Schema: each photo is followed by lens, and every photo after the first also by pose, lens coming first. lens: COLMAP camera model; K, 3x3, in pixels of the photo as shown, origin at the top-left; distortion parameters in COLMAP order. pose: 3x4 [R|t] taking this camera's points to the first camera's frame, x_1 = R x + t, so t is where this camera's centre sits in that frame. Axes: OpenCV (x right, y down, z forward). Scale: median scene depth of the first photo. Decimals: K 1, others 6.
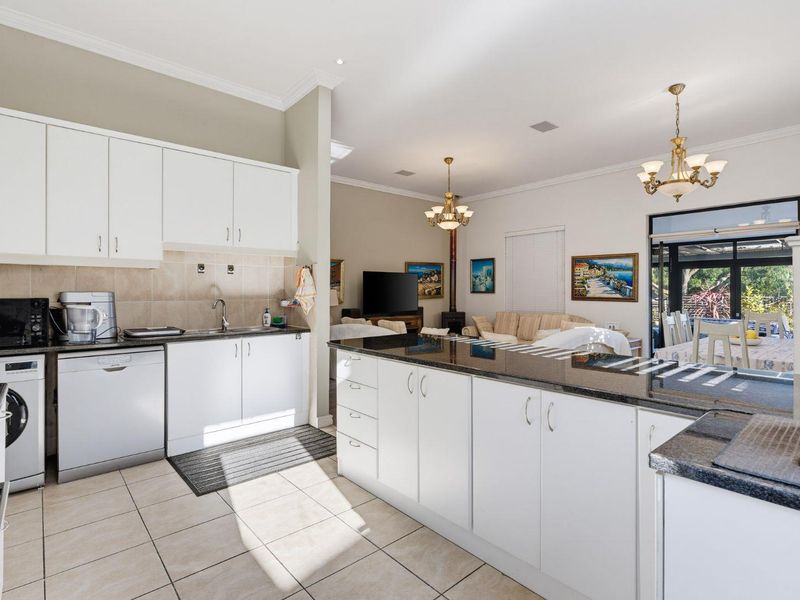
lens RADIAL K [[412.3, 0, 399.7], [0, 412.3, 295.3], [0, 0, 1]] dist [0.000435, -0.000502]
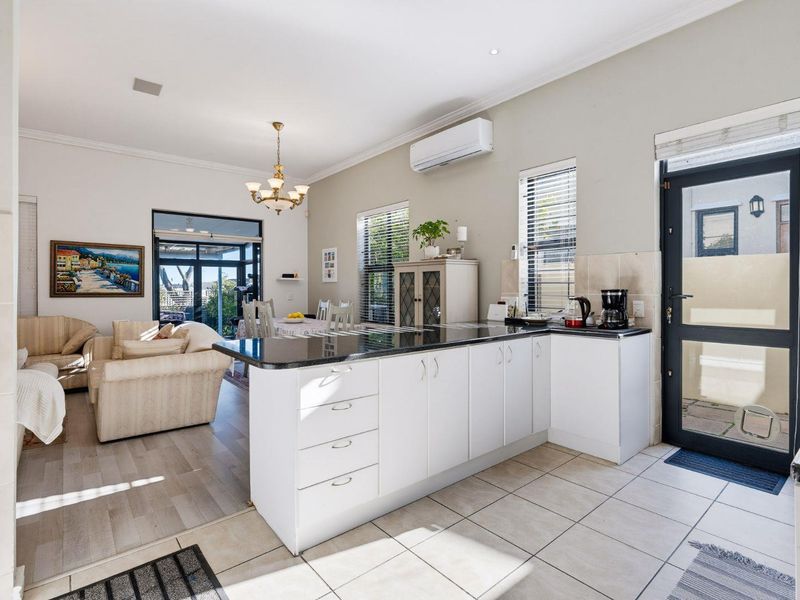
lens RADIAL K [[412.3, 0, 407.8], [0, 412.3, 288.2], [0, 0, 1]] dist [0.000435, -0.000502]
pose [[0.018587, -0.003609, 0.999821, -0.360952], [0.010483, 0.999939, 0.003414, -0.001064], [-0.999772, 0.010418, 0.018623, 0.353199]]
